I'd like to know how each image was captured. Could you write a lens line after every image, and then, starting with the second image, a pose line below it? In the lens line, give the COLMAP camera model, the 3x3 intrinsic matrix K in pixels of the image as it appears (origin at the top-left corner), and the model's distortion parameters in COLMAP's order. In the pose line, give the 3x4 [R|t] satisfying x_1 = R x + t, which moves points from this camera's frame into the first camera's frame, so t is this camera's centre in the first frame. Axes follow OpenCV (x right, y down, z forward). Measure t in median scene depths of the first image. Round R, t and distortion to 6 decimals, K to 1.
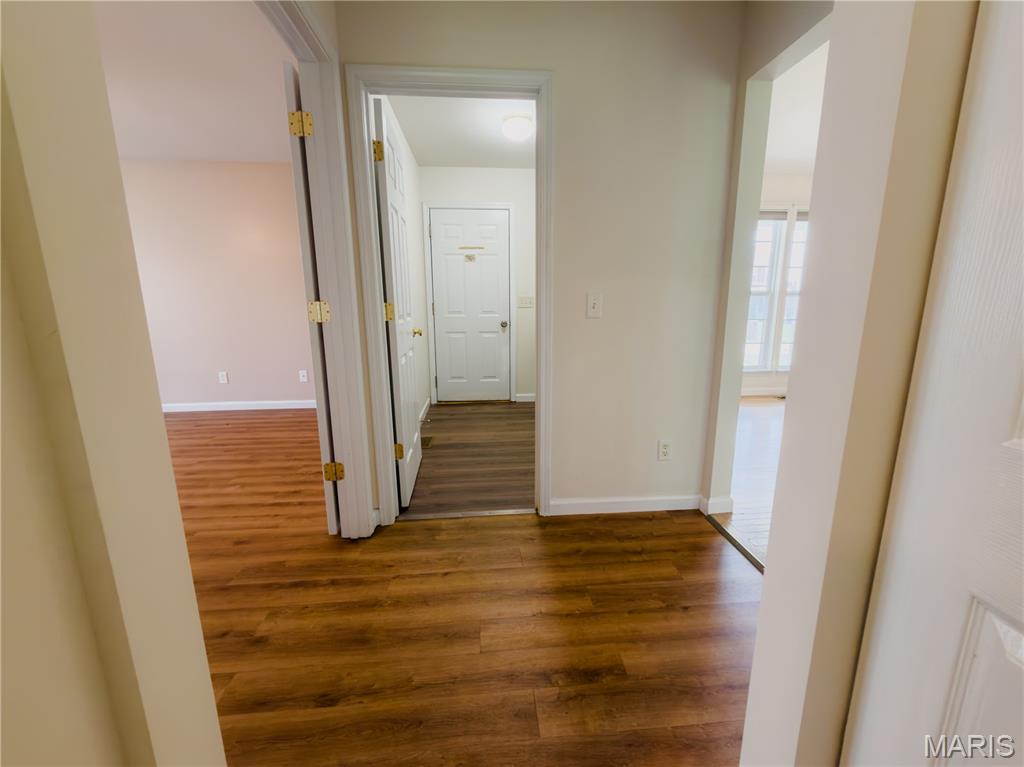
lens RADIAL K [[416.5, 0, 517.0], [0, 416.5, 384.4], [0, 0, 1]] dist [0.001186, 0.000157]
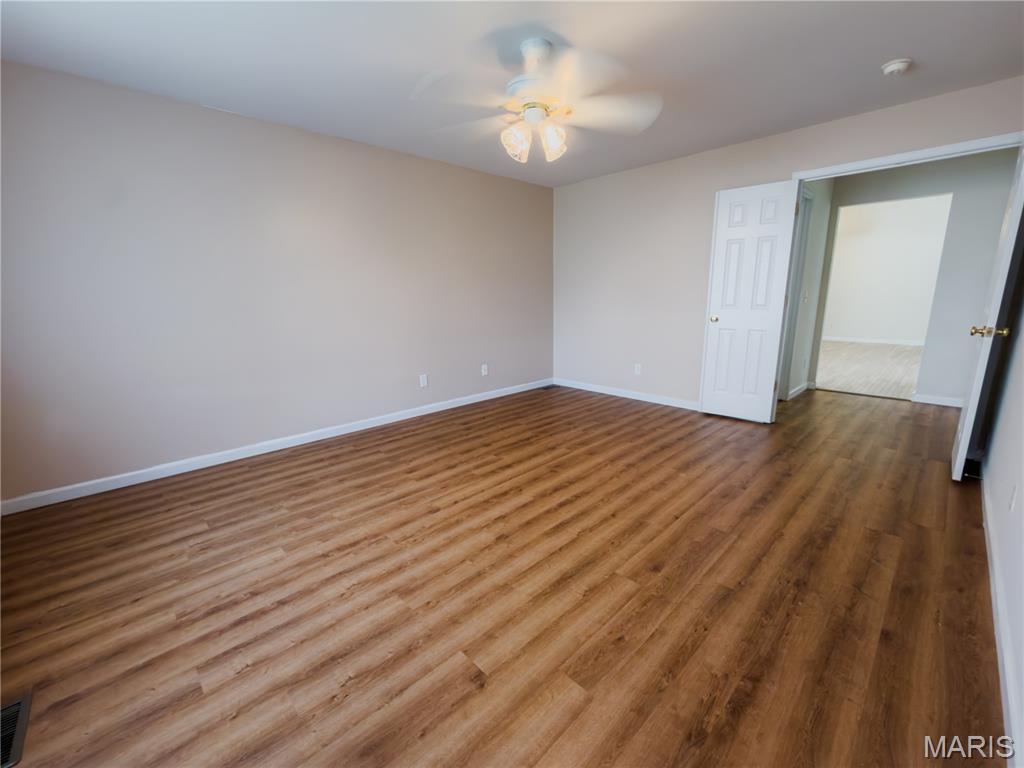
lens RADIAL K [[428.7, 0, 521.2], [0, 428.7, 389.9], [0, 0, 1]] dist [-0.001871, 0.000174]
pose [[0.768857, -0.152081, 0.621072, -1.652004], [0.140773, 0.987732, 0.067594, -0.043486], [-0.623733, 0.035460, 0.780833, 0.125456]]
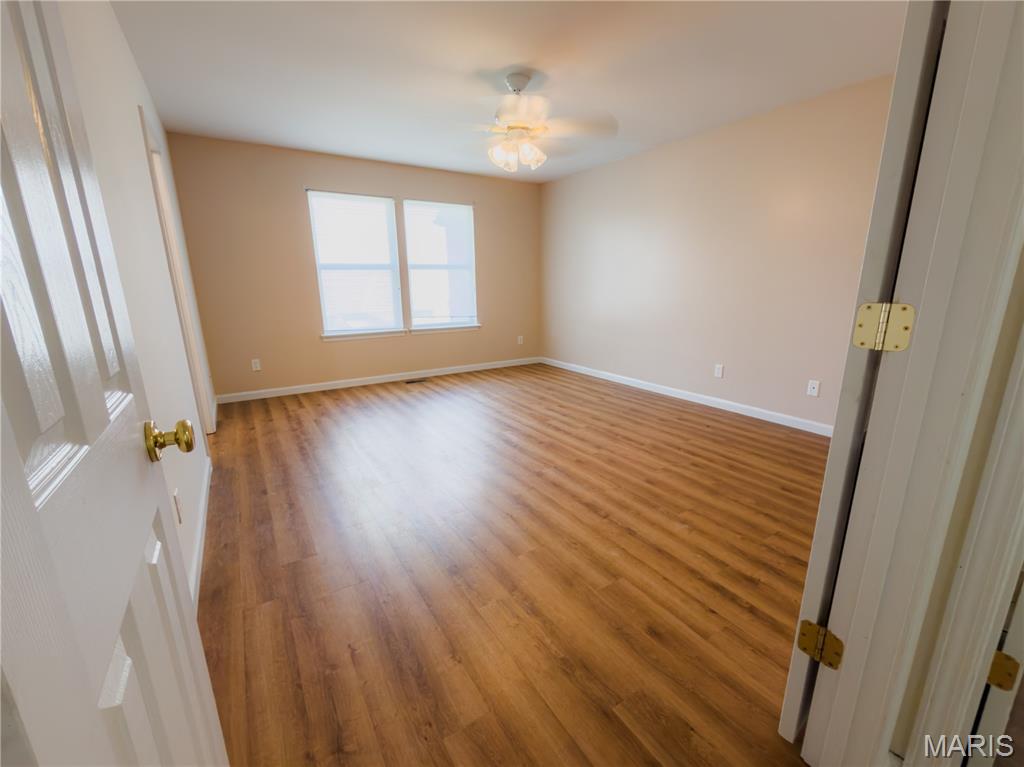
lens RADIAL K [[435.6, 0, 518.9], [0, 435.6, 389.3], [0, 0, 1]] dist [-0.001448, -0.000271]
pose [[0.465045, 0.212866, -0.859314, -0.143207], [-0.166925, 0.974335, 0.151021, -0.067377], [0.869407, 0.073209, 0.488642, 0.262875]]
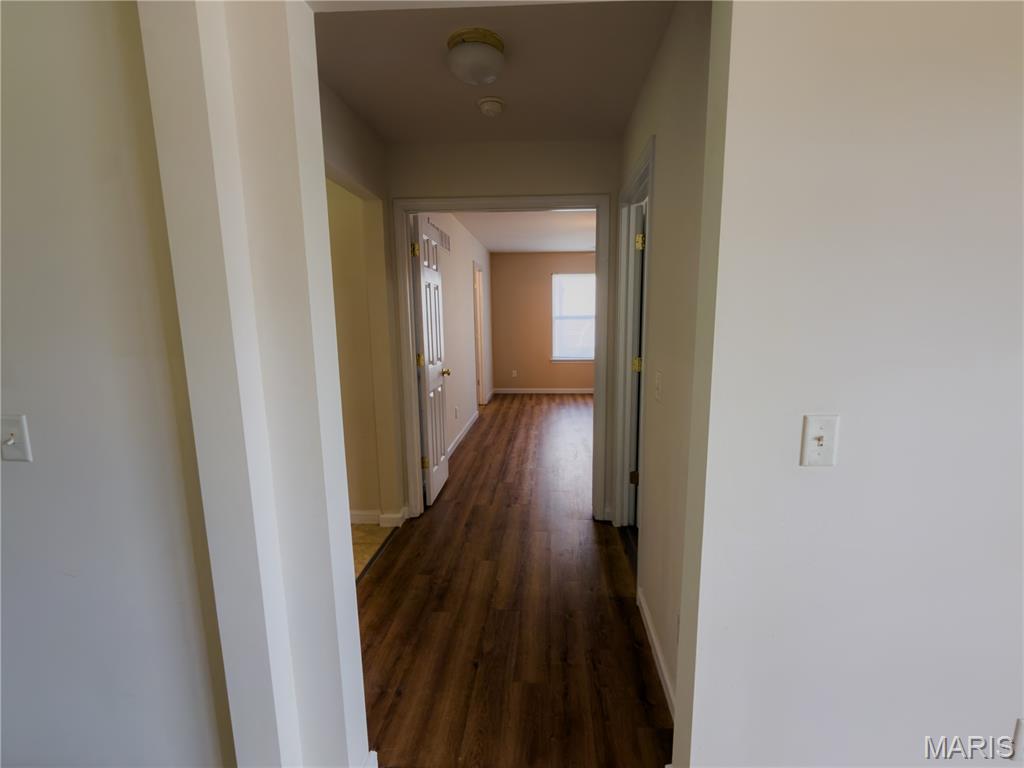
lens RADIAL K [[441.0, 0, 517.2], [0, 441.0, 386.3], [0, 0, 1]] dist [-0.000067, -0.000072]
pose [[-0.158378, 0.158223, -0.974619, 0.691851], [-0.181012, 0.965696, 0.186189, -0.191092], [0.970645, 0.205907, -0.124305, 0.553077]]
